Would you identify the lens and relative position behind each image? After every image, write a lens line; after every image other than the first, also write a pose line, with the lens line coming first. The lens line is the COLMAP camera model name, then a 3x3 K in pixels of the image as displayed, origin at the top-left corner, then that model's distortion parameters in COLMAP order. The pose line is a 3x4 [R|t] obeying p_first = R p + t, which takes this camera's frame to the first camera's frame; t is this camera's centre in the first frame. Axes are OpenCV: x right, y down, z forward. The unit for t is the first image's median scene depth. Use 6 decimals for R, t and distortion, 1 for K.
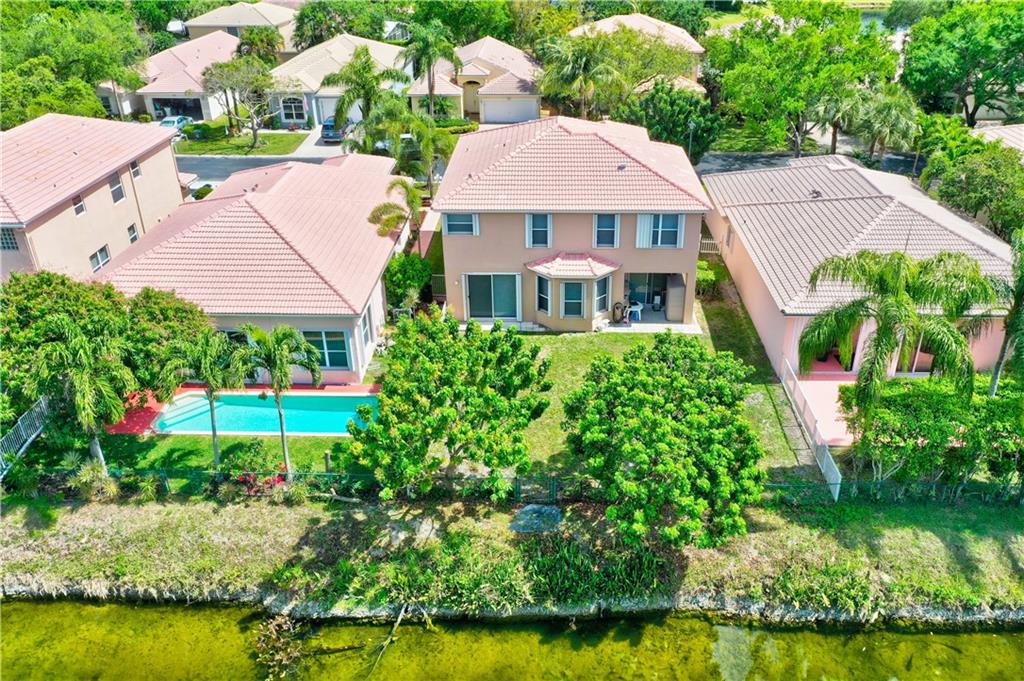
lens RADIAL K [[837.4, 0, 512.0], [0, 837.4, 340.5], [0, 0, 1]] dist [0.035188, -0.006508]
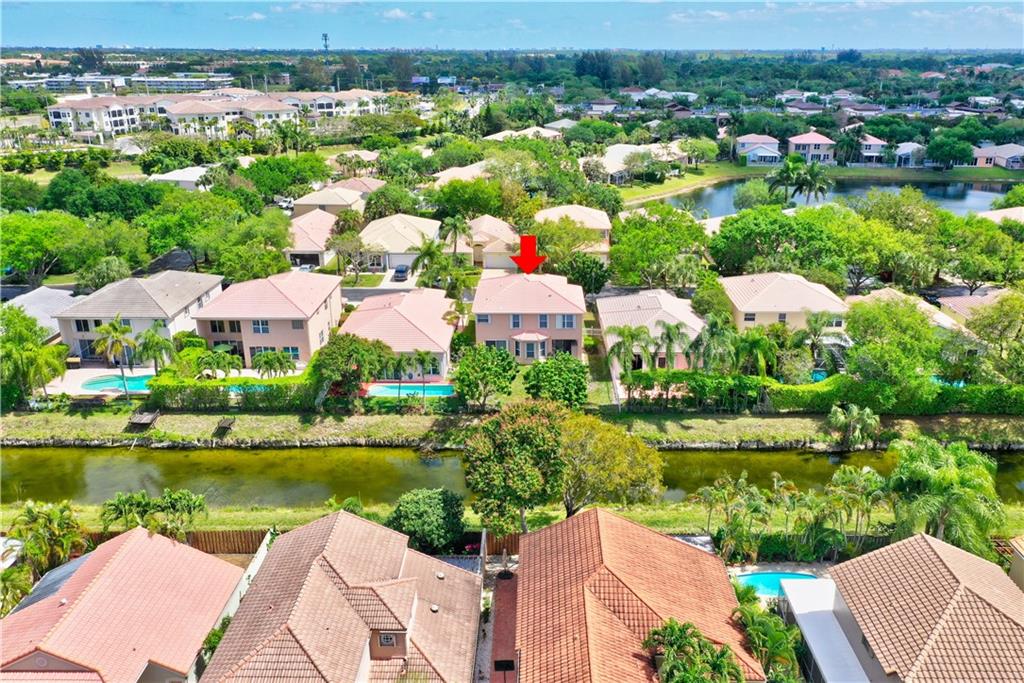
lens RADIAL K [[837.4, 0, 512.0], [0, 837.4, 341.5], [0, 0, 1]] dist [0.035188, -0.006508]
pose [[0.999818, -0.000432, 0.019047, -0.024573], [0.003083, 0.990235, -0.139374, 0.261902], [-0.018801, 0.139407, 0.990057, -1.380052]]
